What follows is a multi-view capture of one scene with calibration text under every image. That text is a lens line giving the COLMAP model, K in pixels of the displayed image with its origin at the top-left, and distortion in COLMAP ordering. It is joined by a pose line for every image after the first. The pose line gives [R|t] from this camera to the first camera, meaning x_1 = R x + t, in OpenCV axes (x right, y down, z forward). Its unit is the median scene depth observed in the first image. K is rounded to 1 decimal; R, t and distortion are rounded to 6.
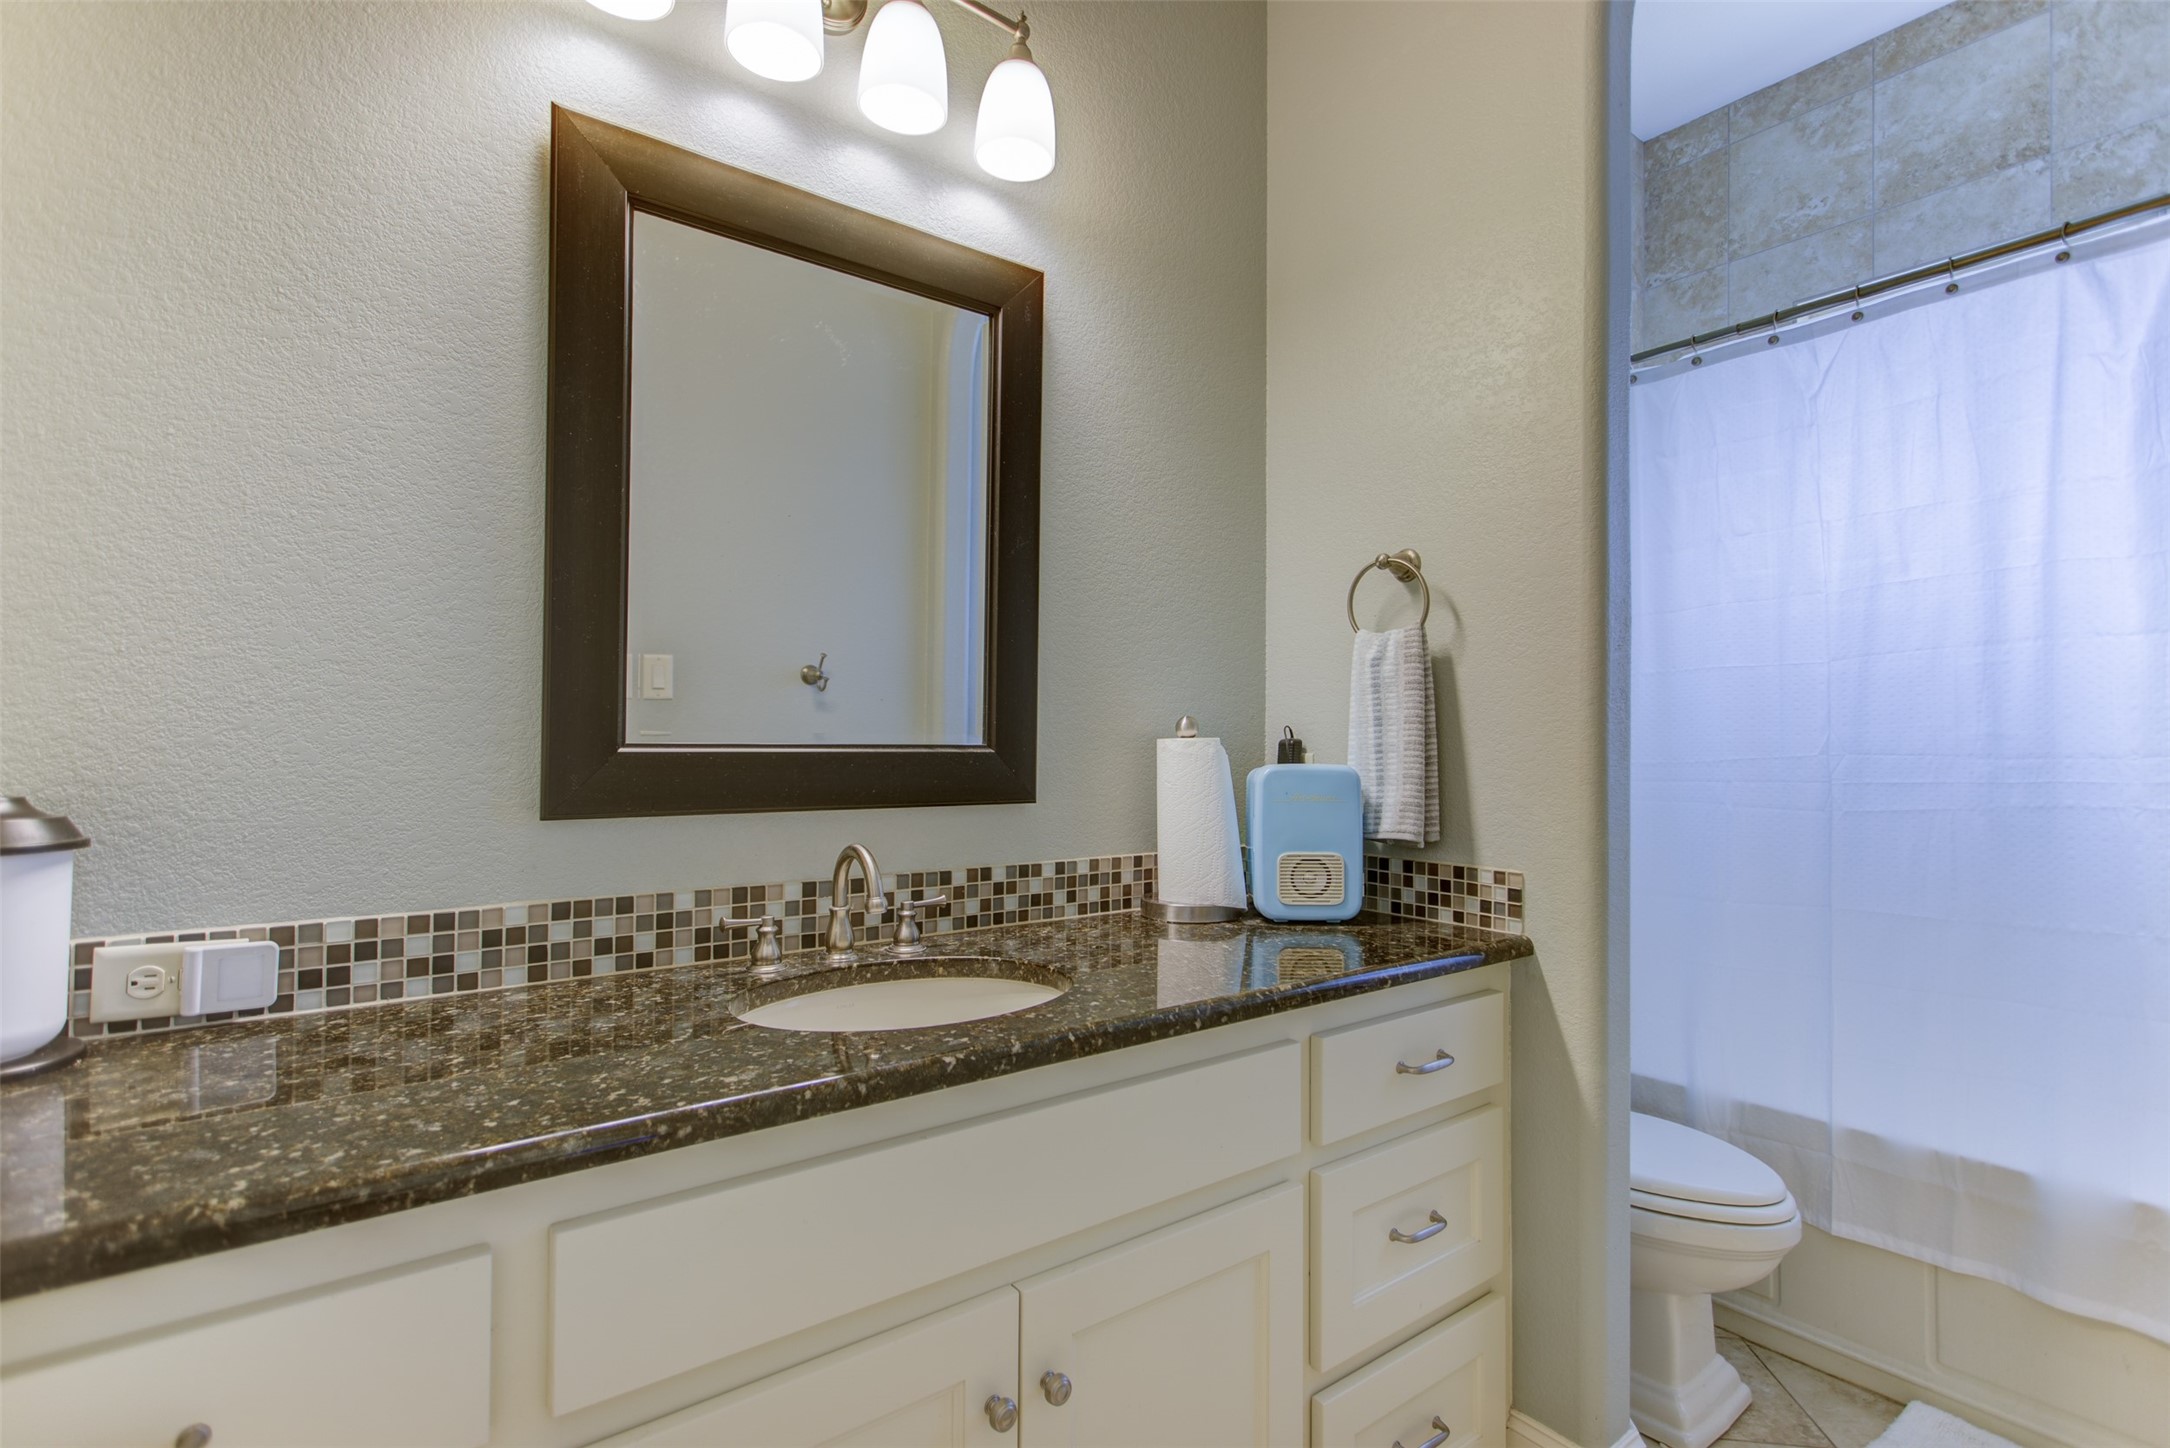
lens RADIAL K [[1017.1, 0, 1091.2], [0, 1017.1, 727.4], [0, 0, 1]] dist [0.002036, 0.001884]
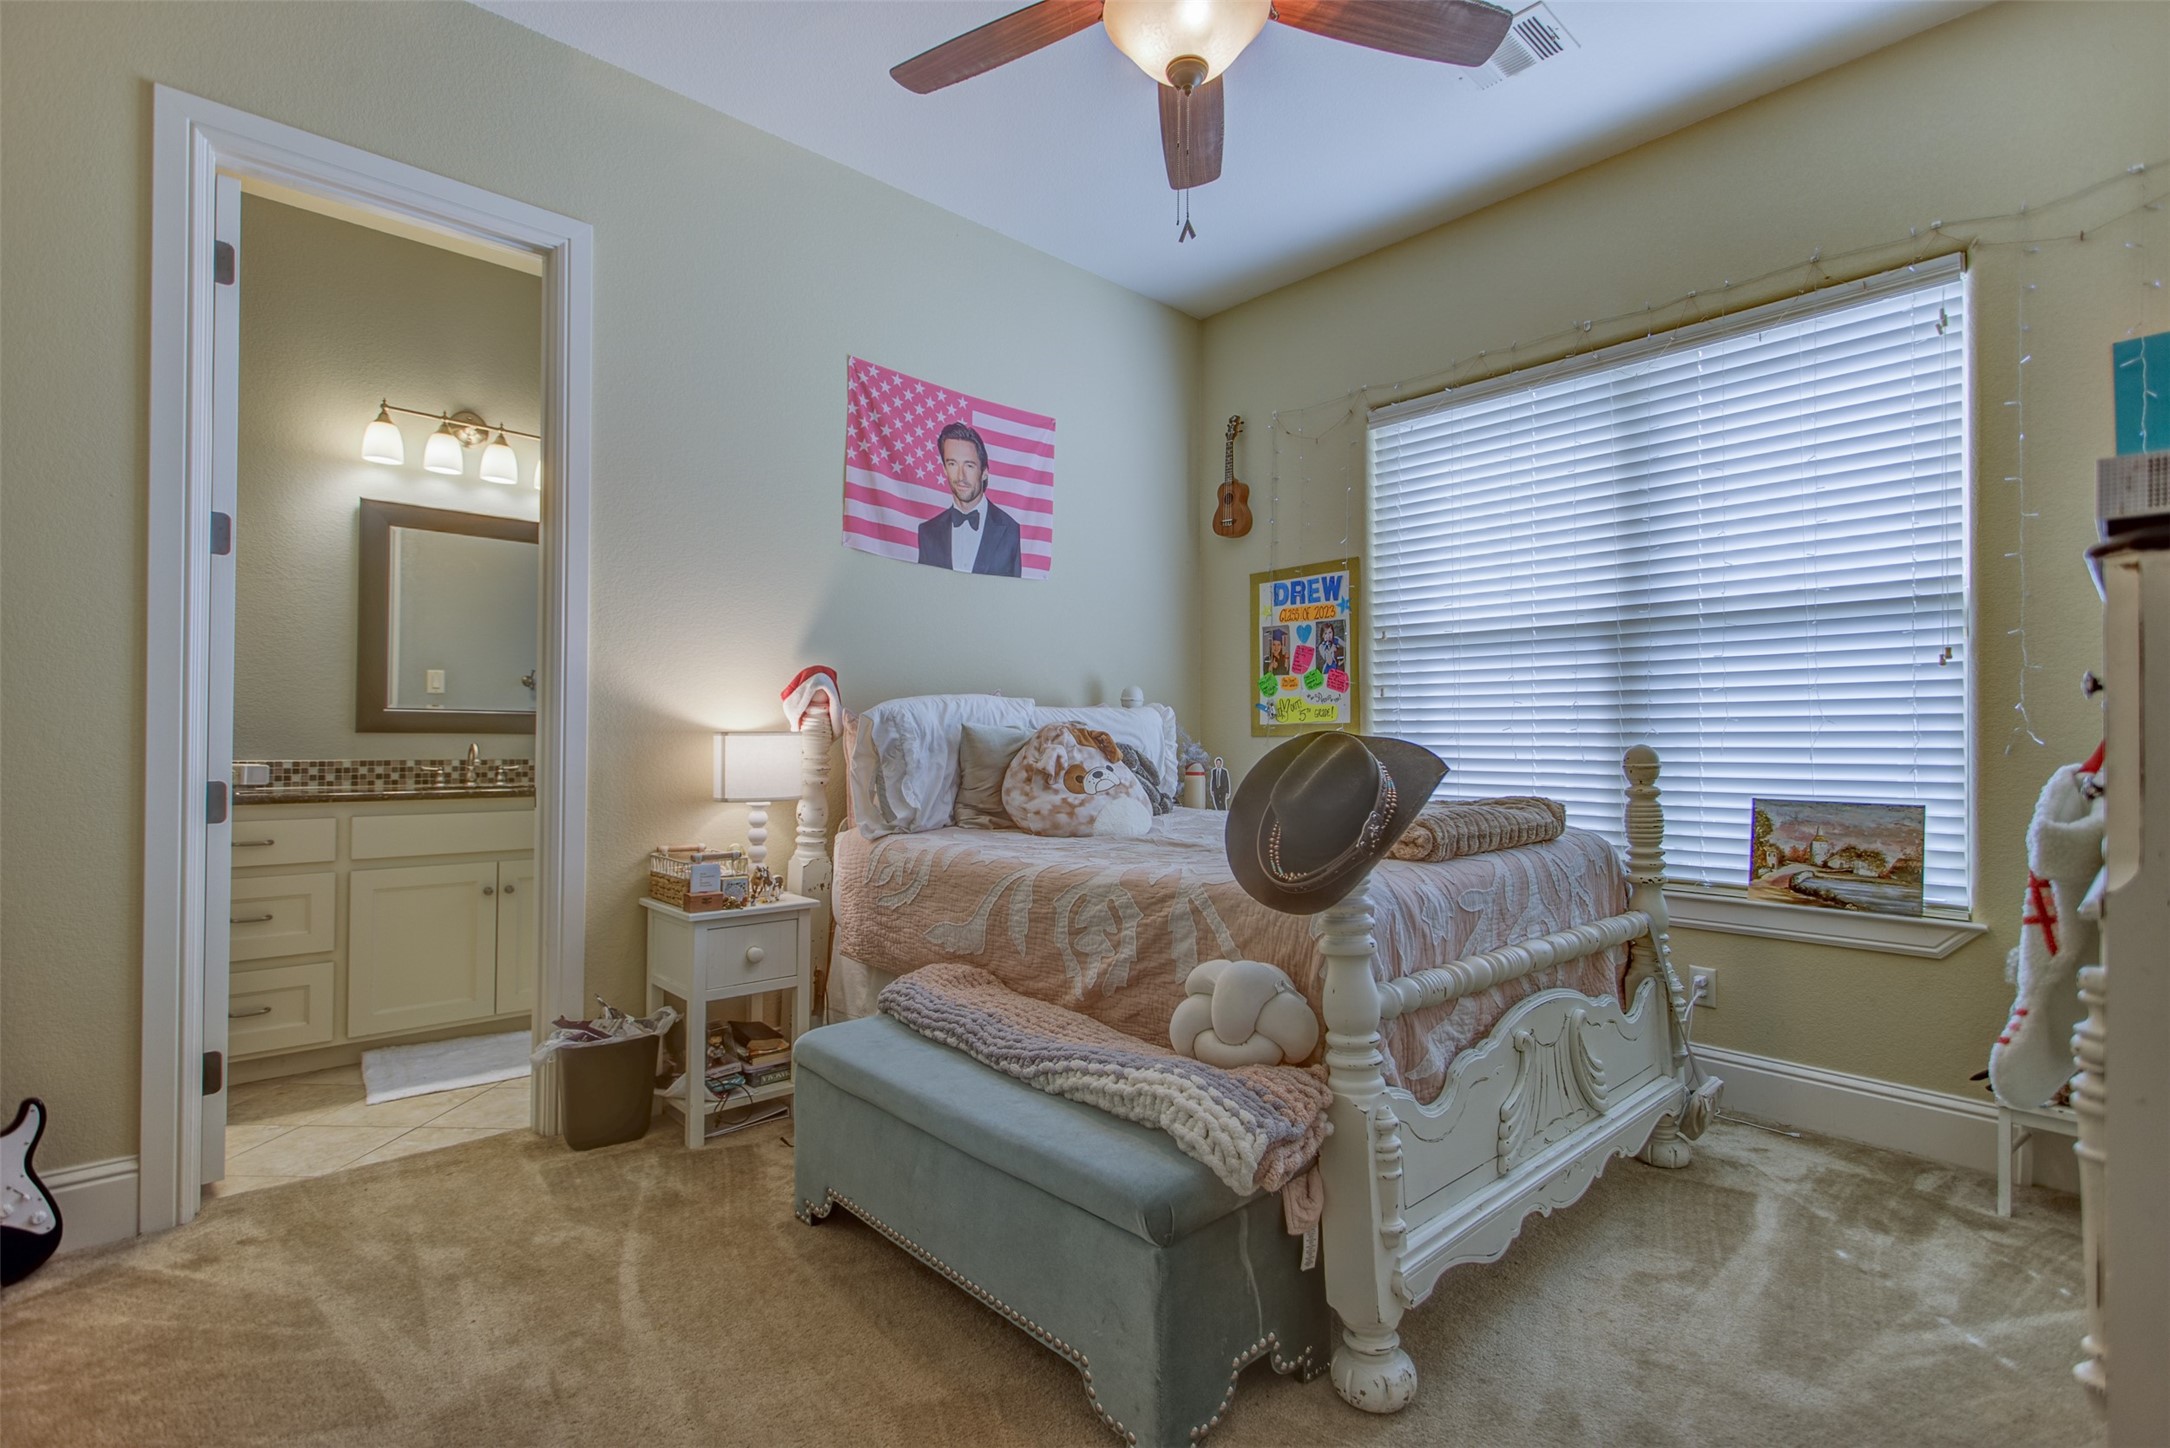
lens RADIAL K [[1017.1, 0, 1091.2], [0, 1017.1, 727.4], [0, 0, 1]] dist [0.002036, 0.001884]
pose [[0.995358, 0.001818, 0.096220, 1.315936], [-0.001881, 0.999998, 0.000563, 0.068558], [-0.096218, -0.000741, 0.995360, -2.178445]]
